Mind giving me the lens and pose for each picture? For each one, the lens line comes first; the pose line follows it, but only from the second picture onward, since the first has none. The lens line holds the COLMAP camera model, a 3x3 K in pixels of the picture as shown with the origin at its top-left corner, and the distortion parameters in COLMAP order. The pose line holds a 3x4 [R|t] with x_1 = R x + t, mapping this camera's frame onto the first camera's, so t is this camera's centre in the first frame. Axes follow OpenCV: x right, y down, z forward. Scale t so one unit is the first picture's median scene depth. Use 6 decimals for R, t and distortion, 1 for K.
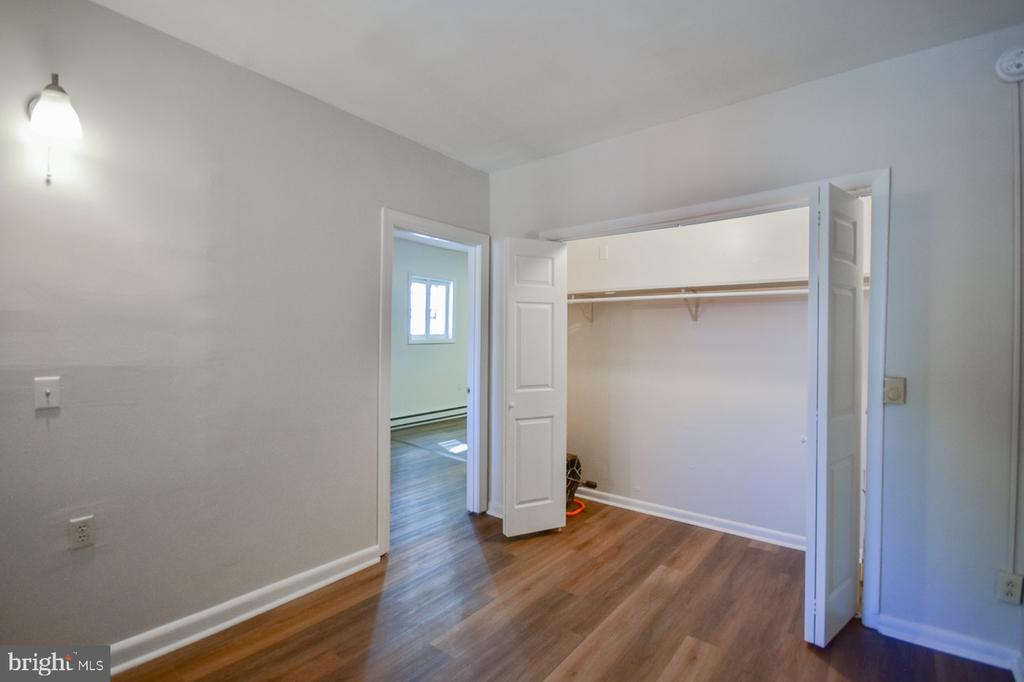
lens RADIAL K [[443.7, 0, 503.2], [0, 443.7, 341.4], [0, 0, 1]] dist [0.001657, 0.000086]
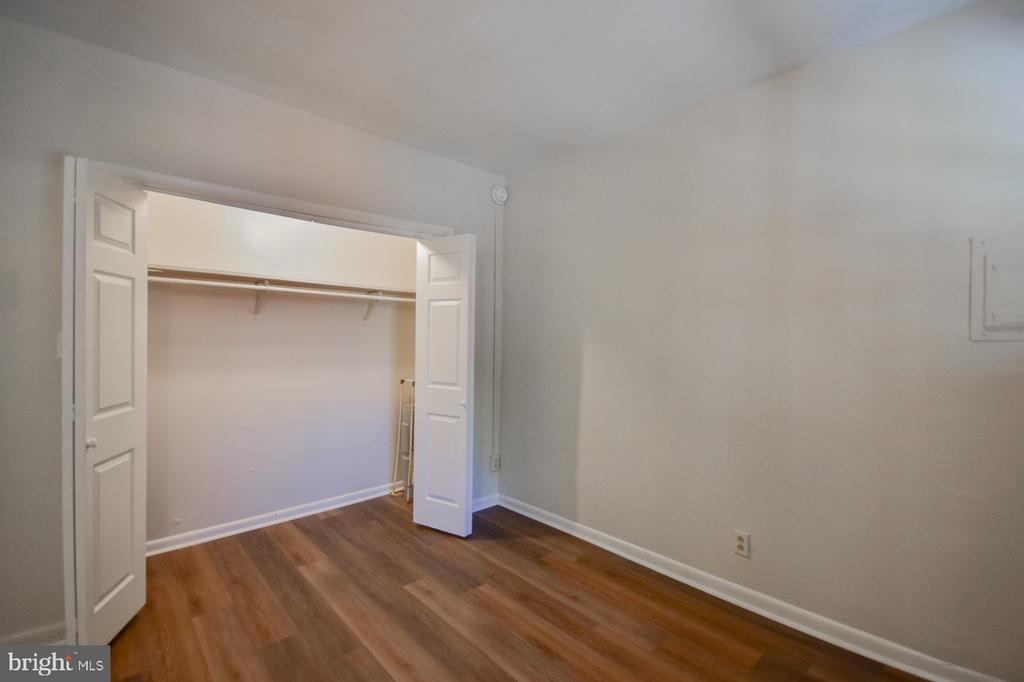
lens RADIAL K [[443.7, 0, 503.2], [0, 443.7, 341.4], [0, 0, 1]] dist [0.001657, 0.000086]
pose [[0.193959, -0.010920, 0.980949, -0.447323], [-0.002928, 0.999927, 0.011711, -0.001189], [-0.981005, -0.005143, 0.193913, 0.338429]]
